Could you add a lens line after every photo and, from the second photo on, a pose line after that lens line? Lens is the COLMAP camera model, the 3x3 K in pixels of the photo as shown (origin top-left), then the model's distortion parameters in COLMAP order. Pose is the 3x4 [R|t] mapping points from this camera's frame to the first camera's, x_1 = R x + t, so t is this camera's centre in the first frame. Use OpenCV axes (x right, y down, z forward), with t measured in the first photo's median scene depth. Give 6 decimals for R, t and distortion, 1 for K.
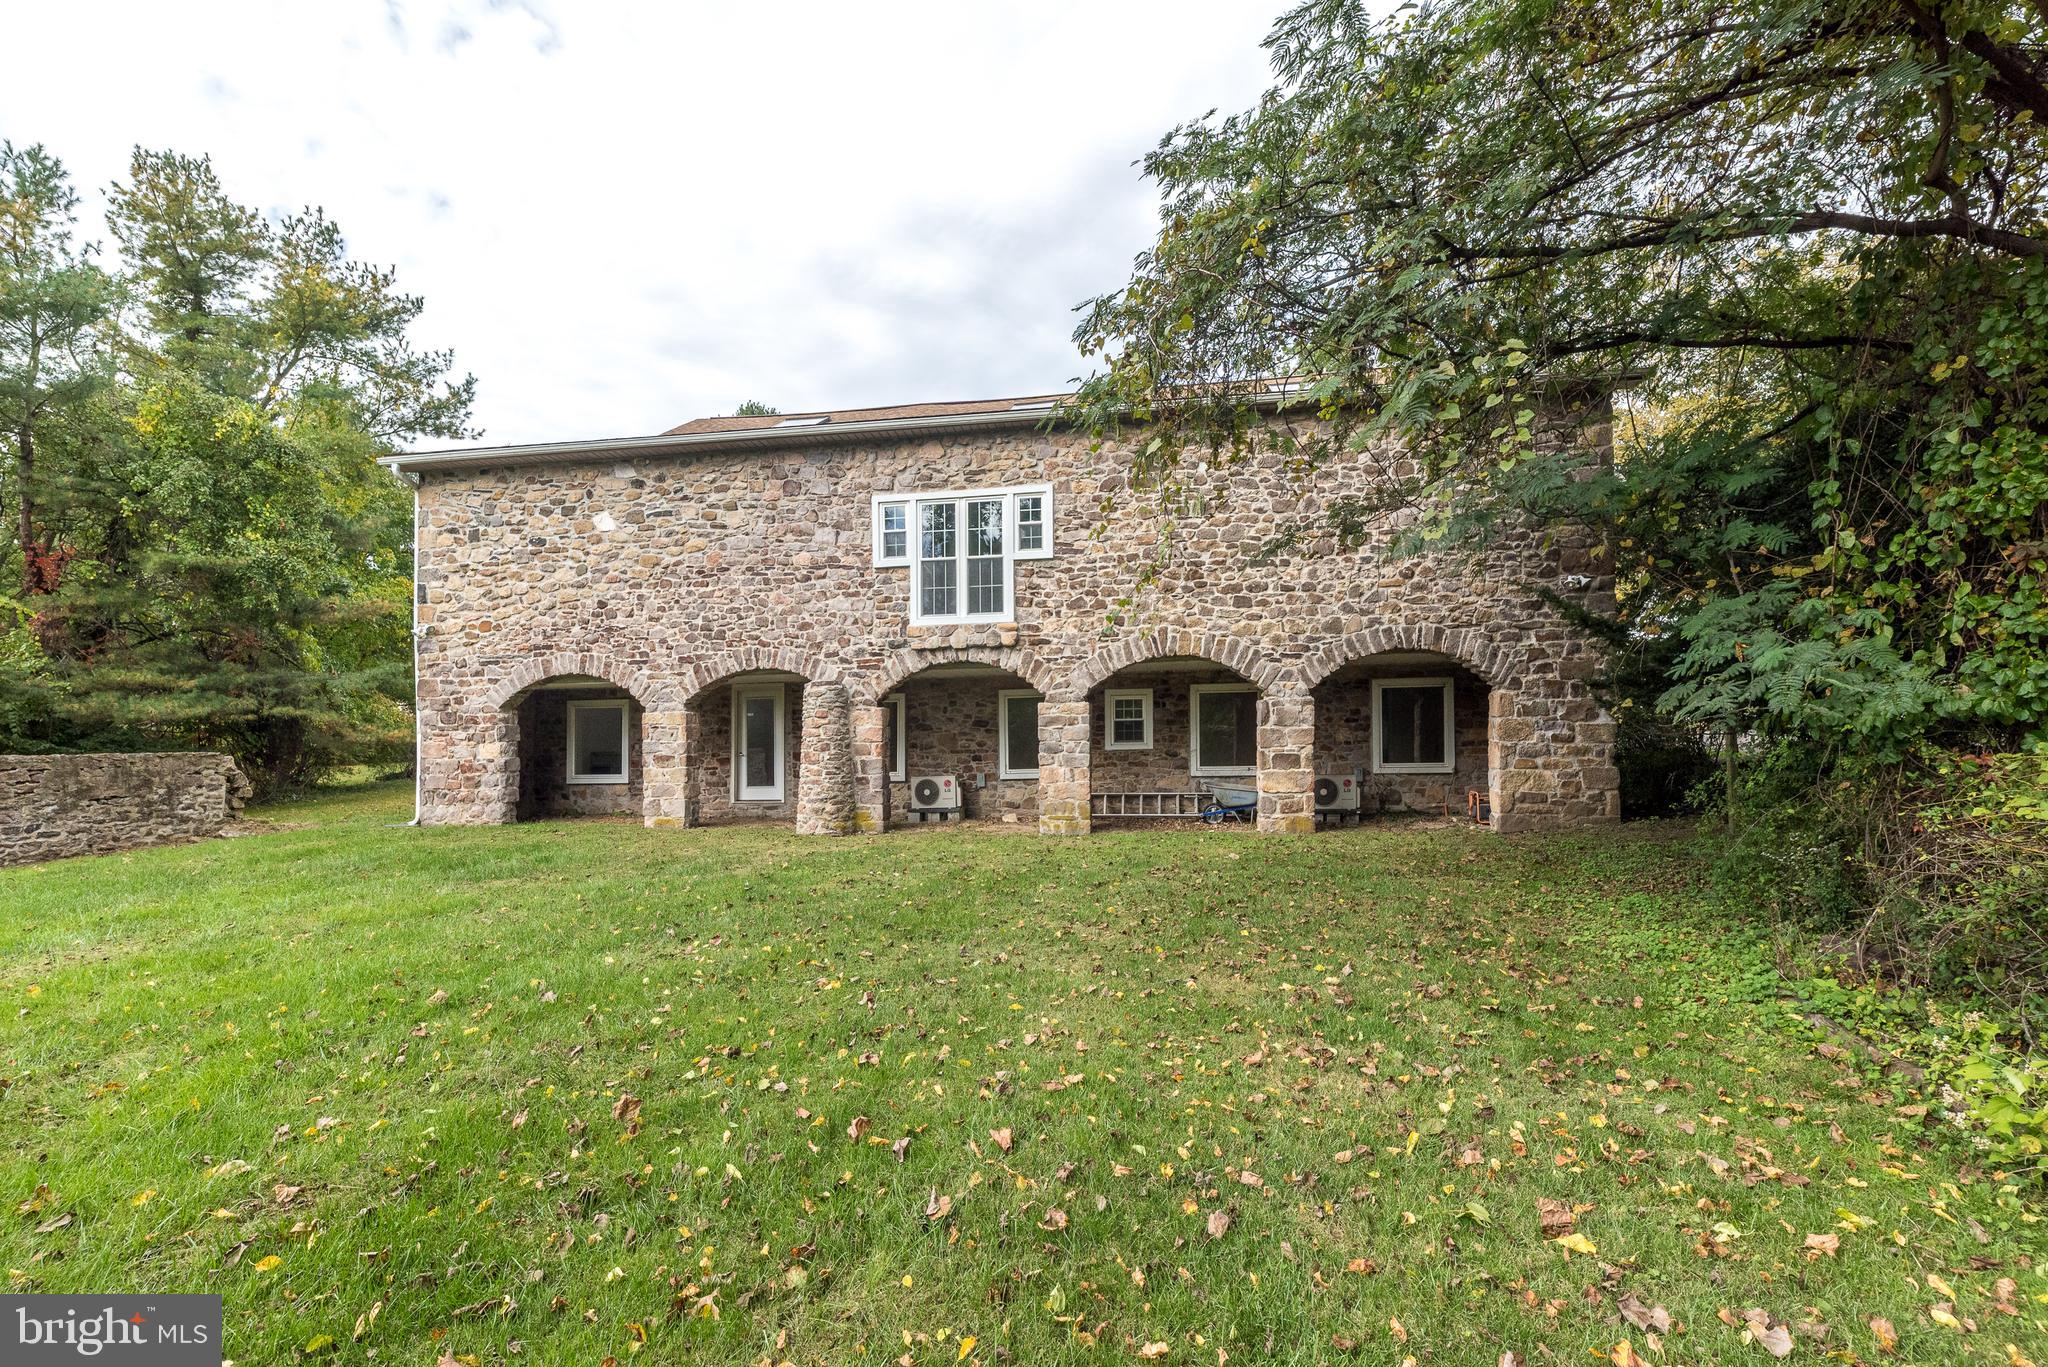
lens RADIAL K [[885.6, 0, 1033.0], [0, 885.6, 752.8], [0, 0, 1]] dist [-0.002836, 0.000673]
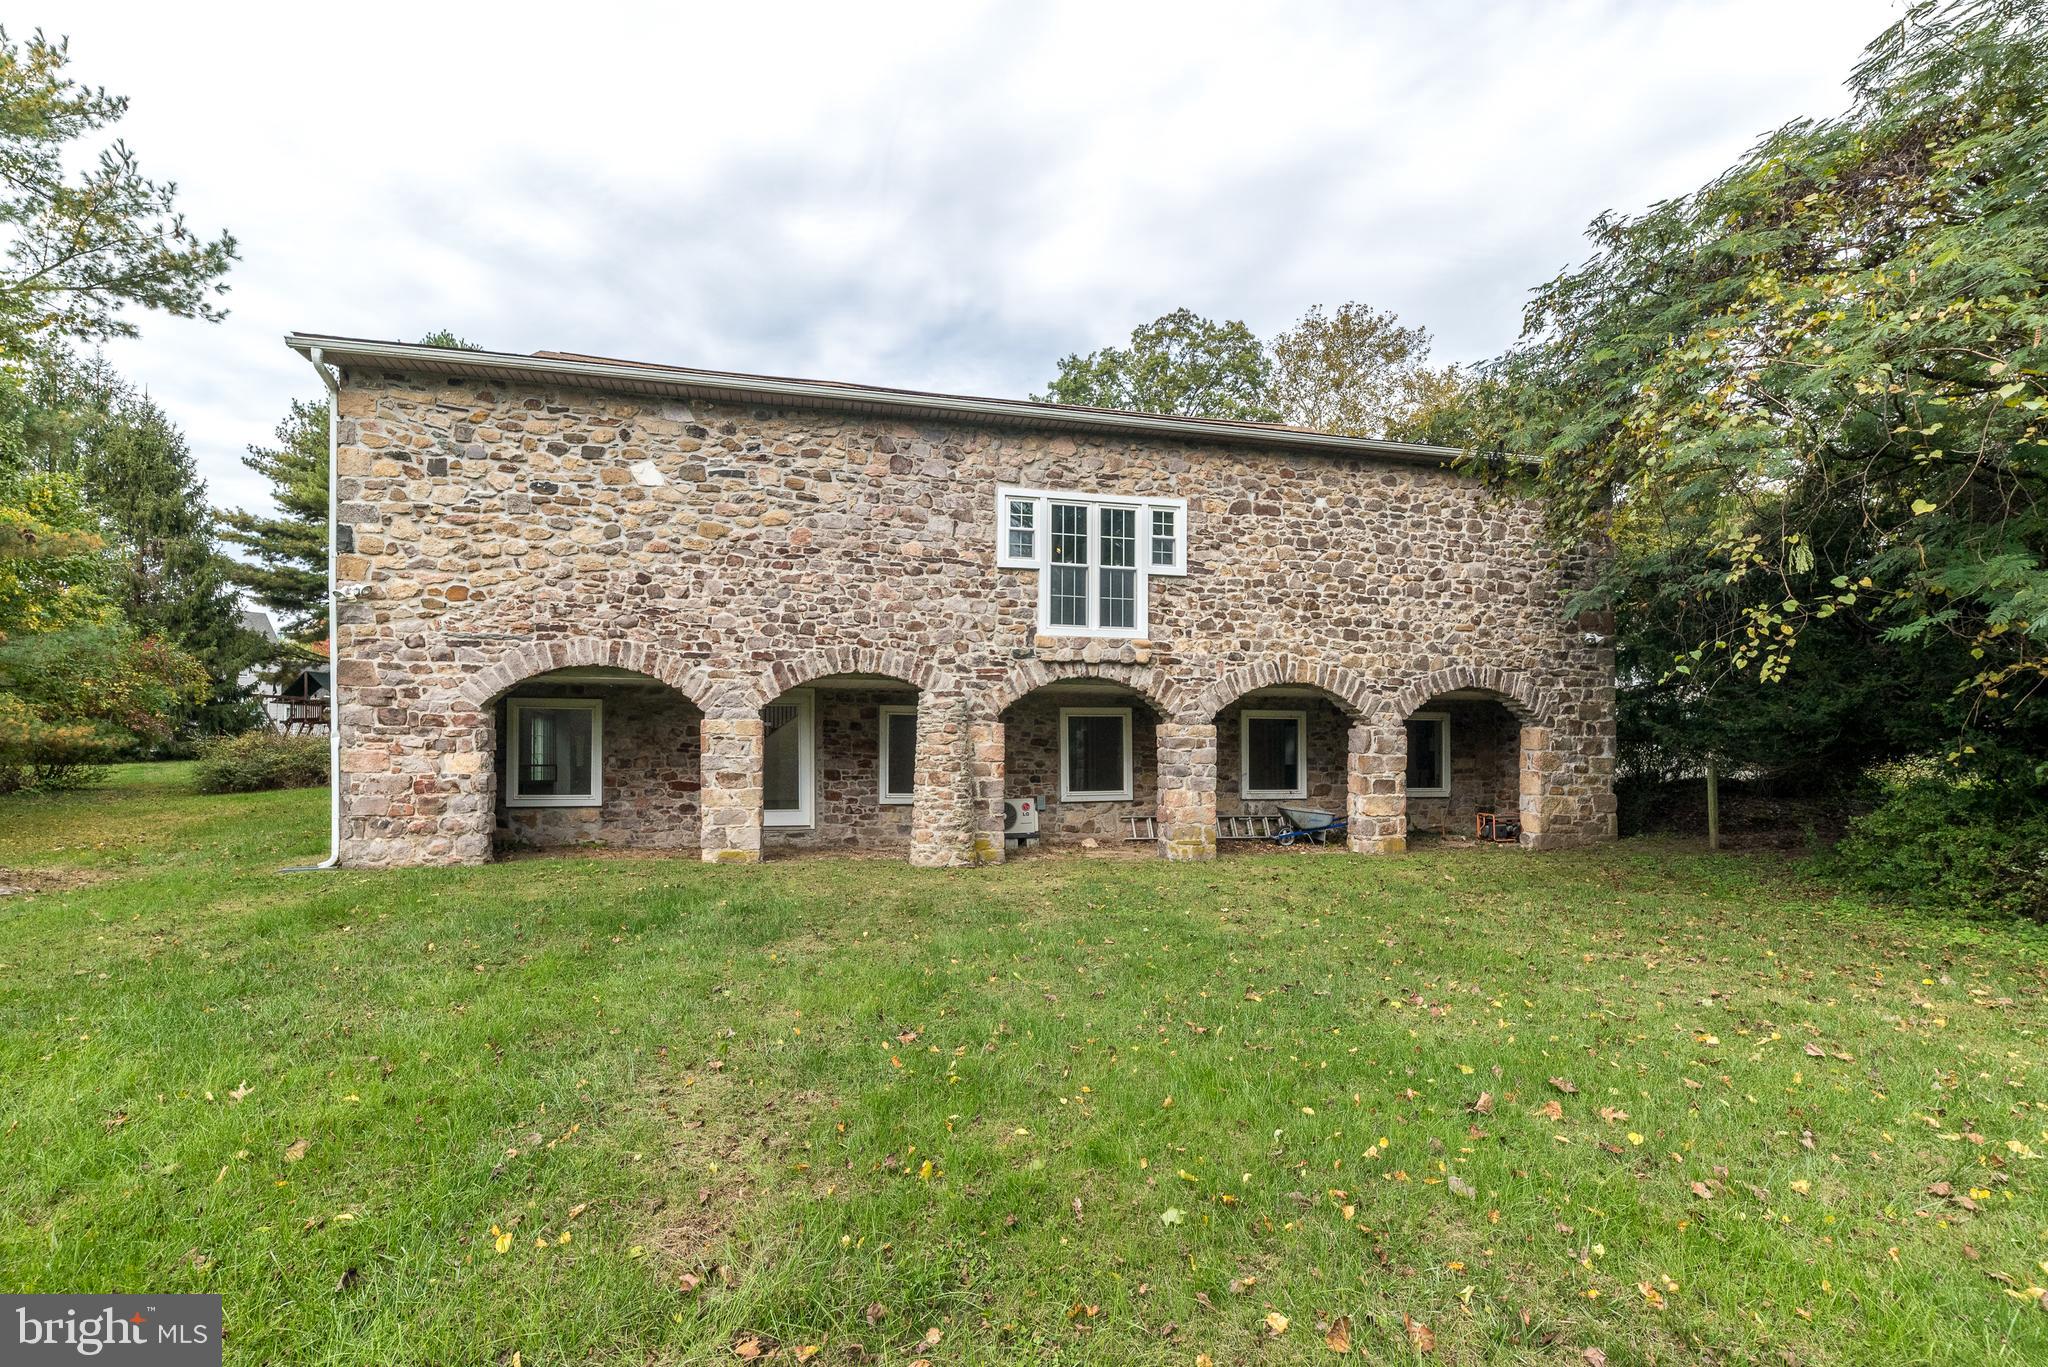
lens RADIAL K [[885.6, 0, 1034.7], [0, 885.6, 774.5], [0, 0, 1]] dist [-0.002836, 0.000673]
pose [[0.928593, 0.012644, 0.370884, -0.472462], [-0.013692, 0.999906, 0.000192, 0.000448], [-0.370846, -0.005256, 0.928679, 0.150750]]
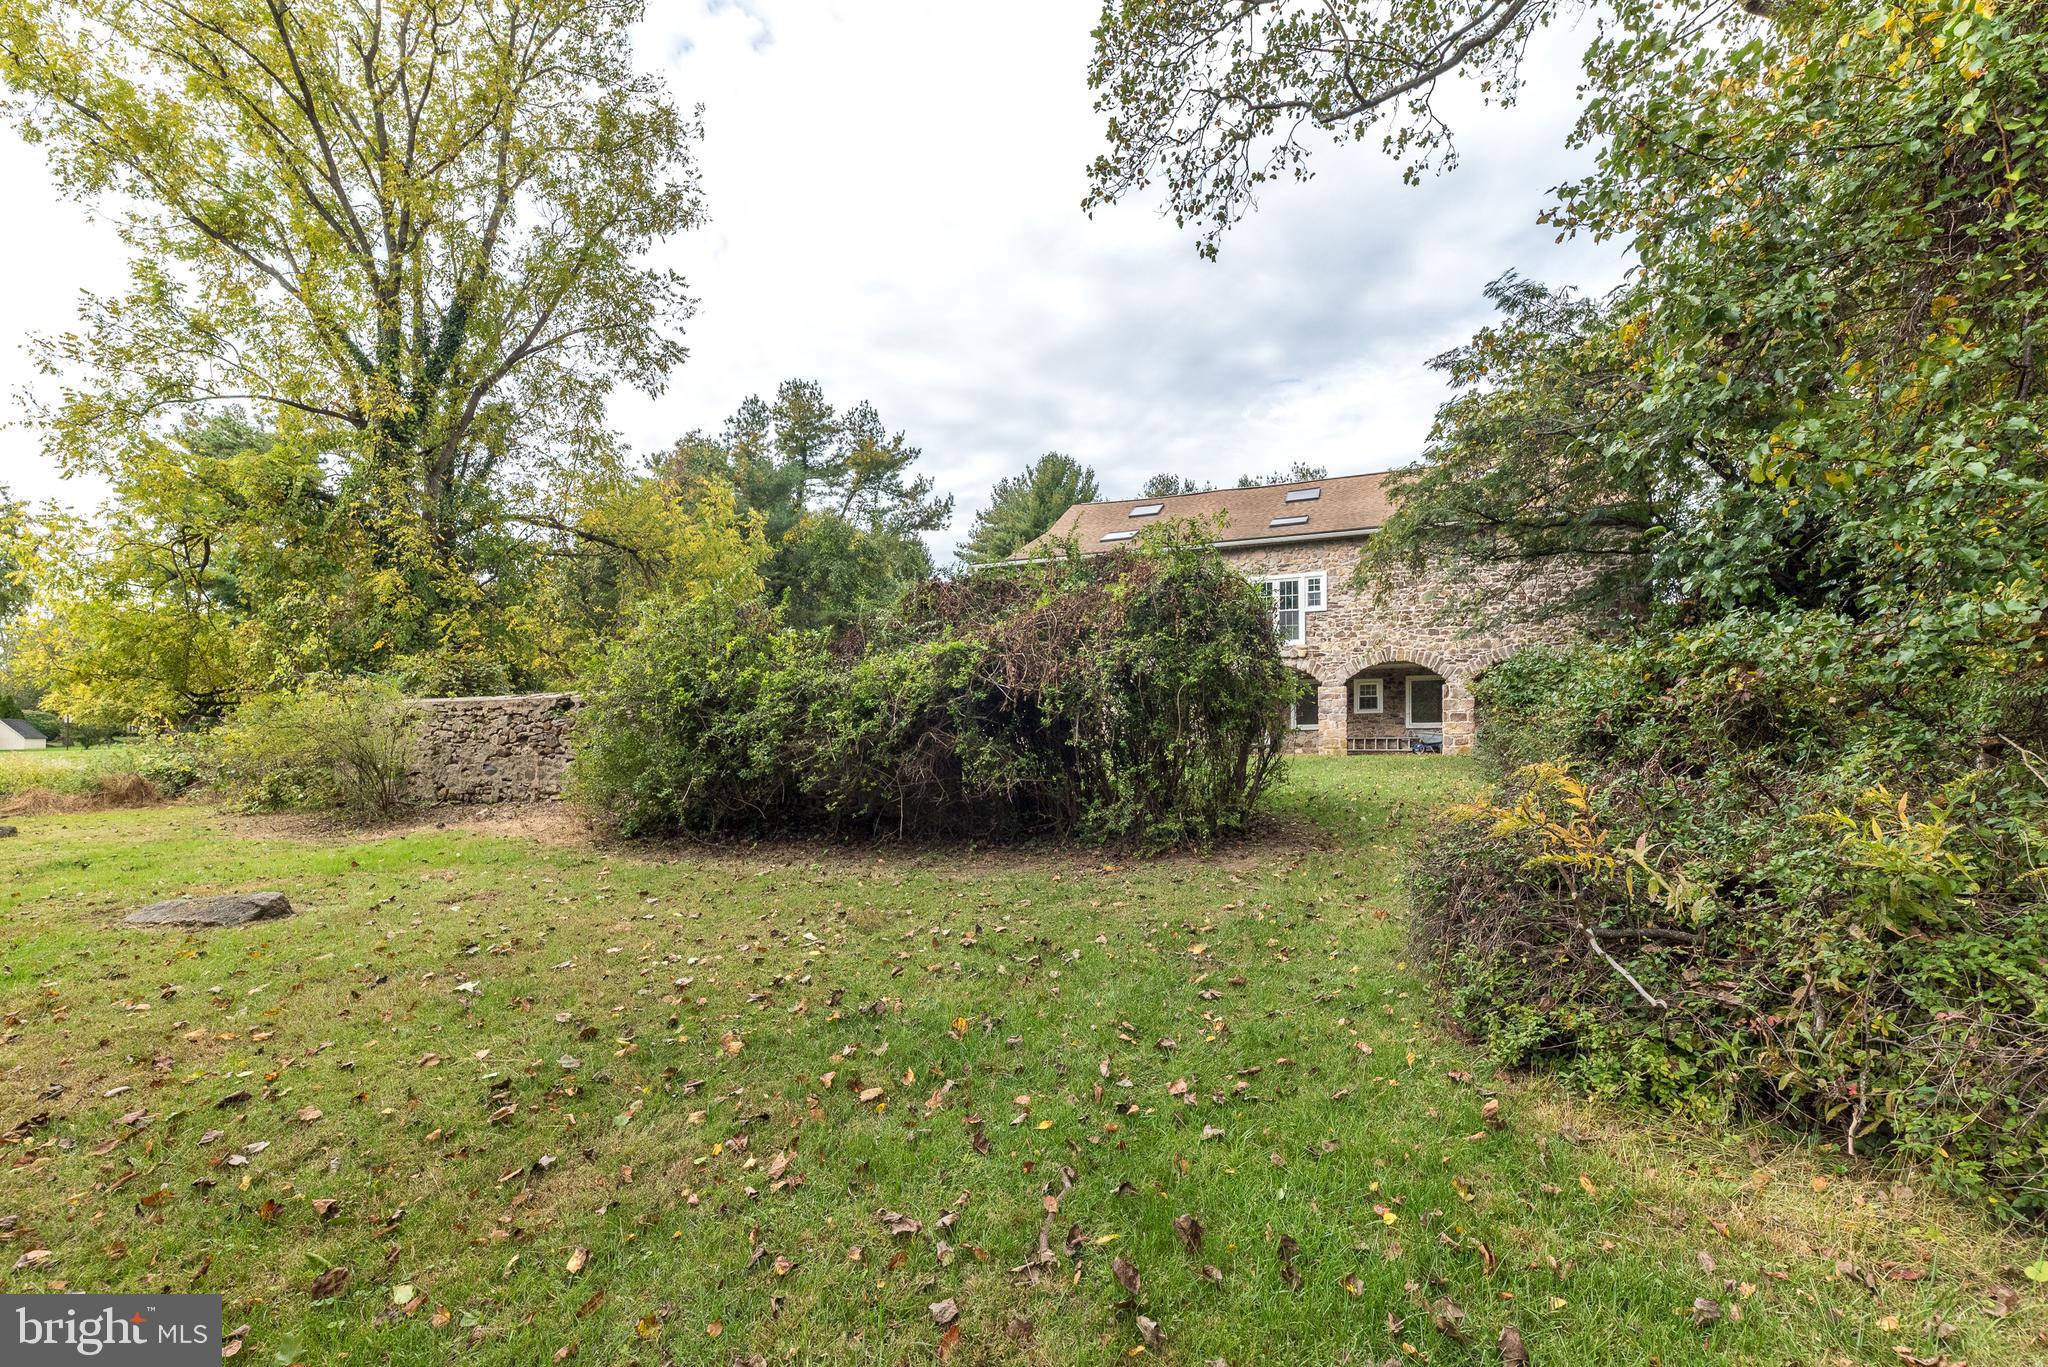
lens RADIAL K [[885.6, 0, 1047.0], [0, 885.6, 726.8], [0, 0, 1]] dist [-0.002836, 0.000673]
pose [[0.972766, 0.003410, -0.231763, -0.115212], [-0.005735, 0.999940, -0.009356, 0.047765], [0.231717, 0.010430, 0.972727, -0.939953]]
